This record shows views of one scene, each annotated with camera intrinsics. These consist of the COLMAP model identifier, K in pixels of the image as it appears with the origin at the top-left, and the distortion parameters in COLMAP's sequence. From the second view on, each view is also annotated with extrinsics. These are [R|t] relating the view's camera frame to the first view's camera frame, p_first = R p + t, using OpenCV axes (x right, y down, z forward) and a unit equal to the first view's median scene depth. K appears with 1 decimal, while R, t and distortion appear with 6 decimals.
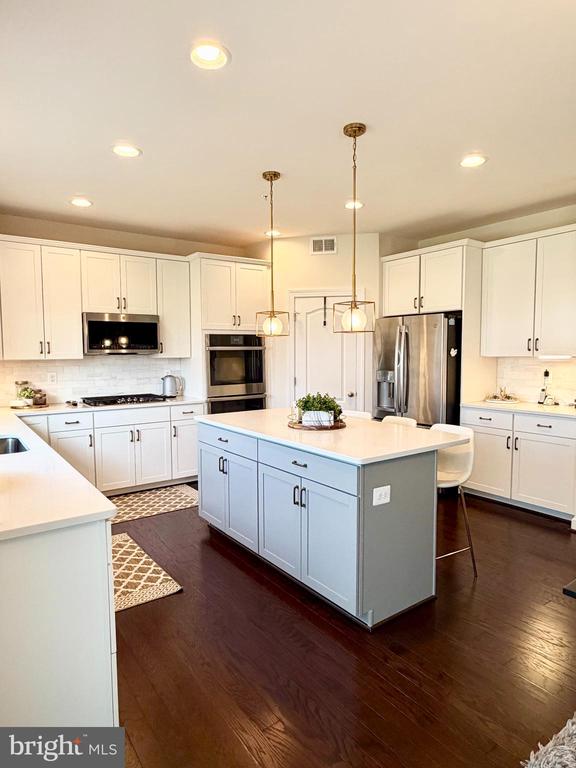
lens RADIAL K [[467.0, 0, 285.8], [0, 467.0, 385.3], [0, 0, 1]] dist [-0.000386, -0.000052]
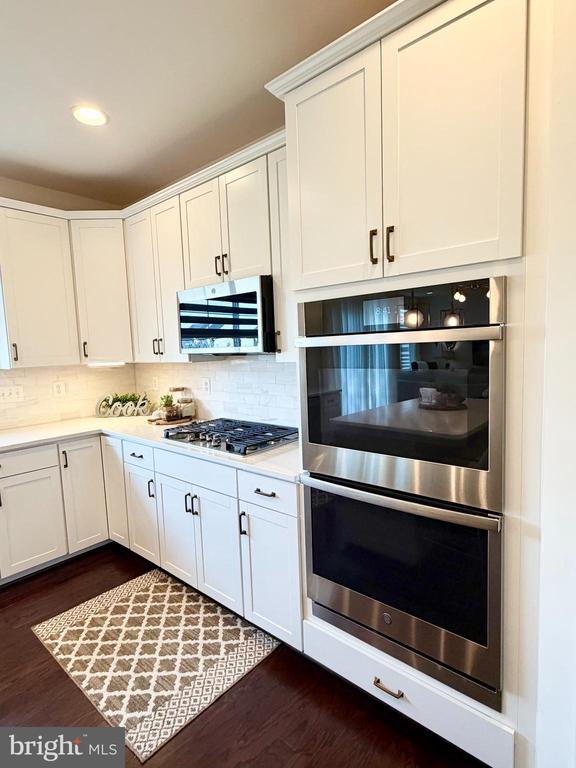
lens RADIAL K [[404.9, 0, 286.3], [0, 404.9, 381.5], [0, 0, 1]] dist [-0.003782, -0.000892]
pose [[0.224387, 0.087315, -0.970580, 0.151016], [-0.031064, 0.996113, 0.082431, -0.077710], [0.974005, 0.011654, 0.226227, 0.959428]]
